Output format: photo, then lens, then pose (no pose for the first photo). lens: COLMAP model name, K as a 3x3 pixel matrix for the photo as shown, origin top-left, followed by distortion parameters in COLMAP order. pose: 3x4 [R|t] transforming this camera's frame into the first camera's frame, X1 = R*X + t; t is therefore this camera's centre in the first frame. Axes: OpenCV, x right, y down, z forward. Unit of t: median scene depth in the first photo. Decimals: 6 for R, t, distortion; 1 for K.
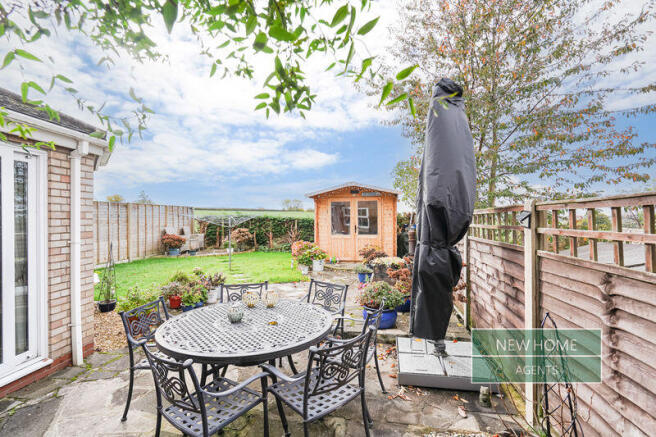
lens RADIAL K [[316.3, 0, 323.1], [0, 316.3, 218.9], [0, 0, 1]] dist [0.002929, 0.002492]
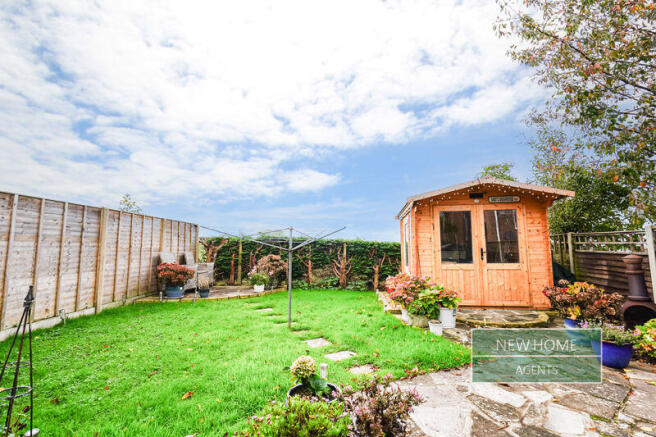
lens RADIAL K [[316.3, 0, 330.7], [0, 316.3, 217.9], [0, 0, 1]] dist [0.002929, 0.002492]
pose [[0.996692, 0.012703, 0.080269, -0.216138], [-0.004645, 0.994998, -0.099782, 0.020960], [-0.081135, 0.099079, 0.991766, 0.346301]]
